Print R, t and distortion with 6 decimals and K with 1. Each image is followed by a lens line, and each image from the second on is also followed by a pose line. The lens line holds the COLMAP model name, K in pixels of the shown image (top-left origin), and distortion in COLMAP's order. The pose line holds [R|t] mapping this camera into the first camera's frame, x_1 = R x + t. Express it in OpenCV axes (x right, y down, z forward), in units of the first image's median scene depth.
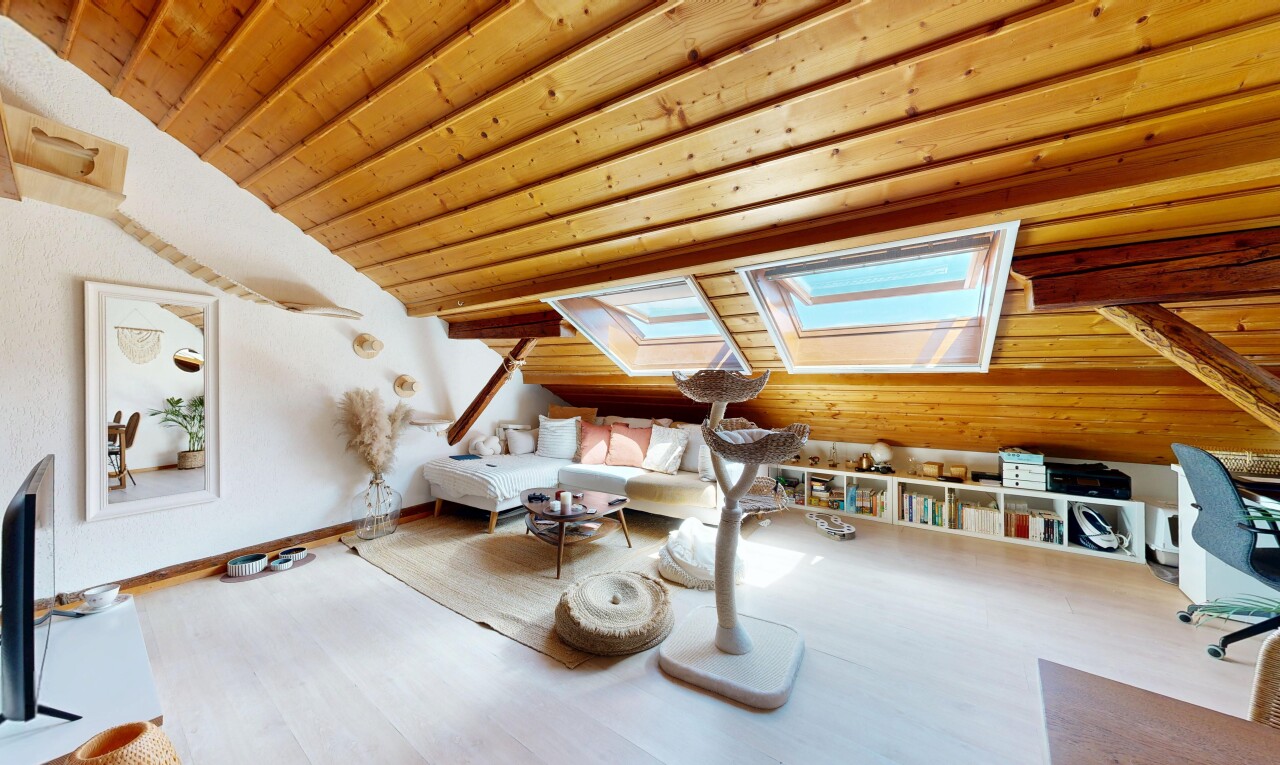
lens RADIAL K [[426.7, 0, 641.7], [0, 426.7, 385.0], [0, 0, 1]] dist [-0.001116, -0.000070]
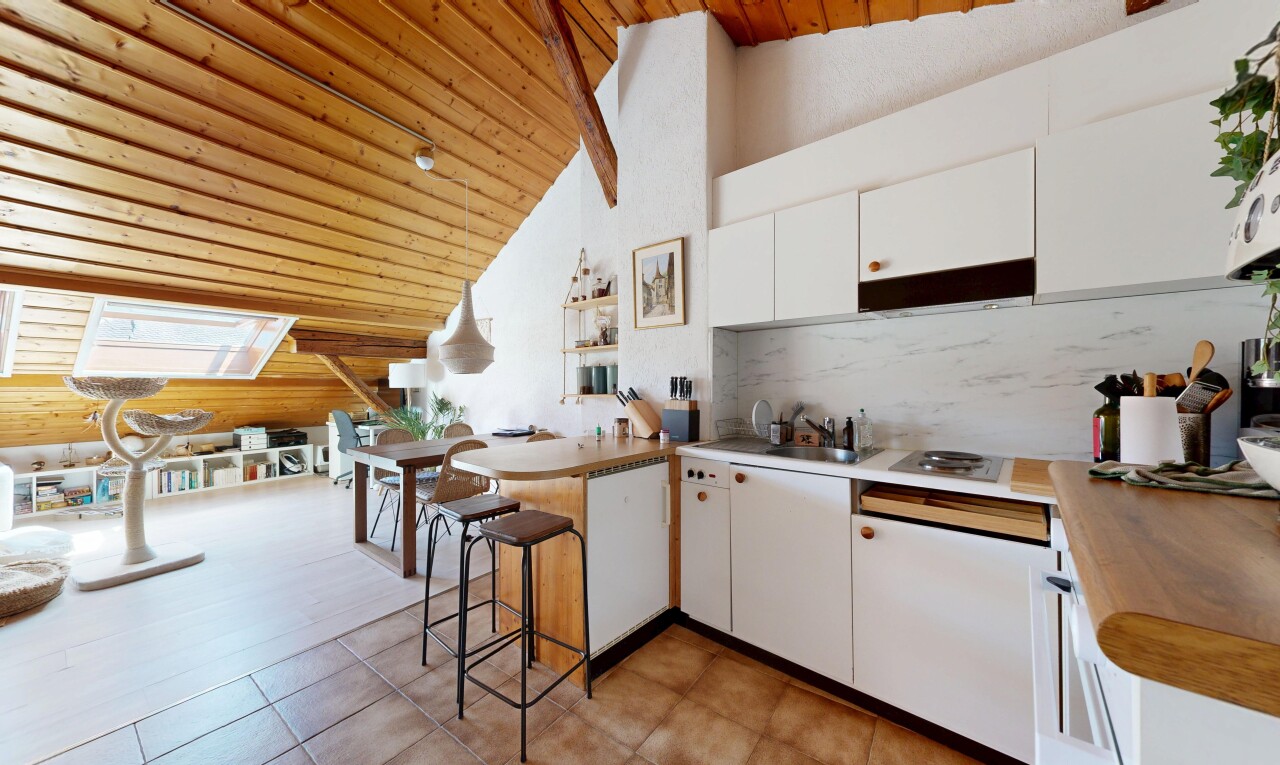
lens RADIAL K [[426.7, 0, 641.7], [0, 426.7, 385.0], [0, 0, 1]] dist [-0.001116, -0.000070]
pose [[-0.046898, -0.001671, 0.998898, -0.839451], [0.003008, 0.999994, 0.001815, -0.002826], [-0.998895, 0.003090, -0.046893, -0.426686]]
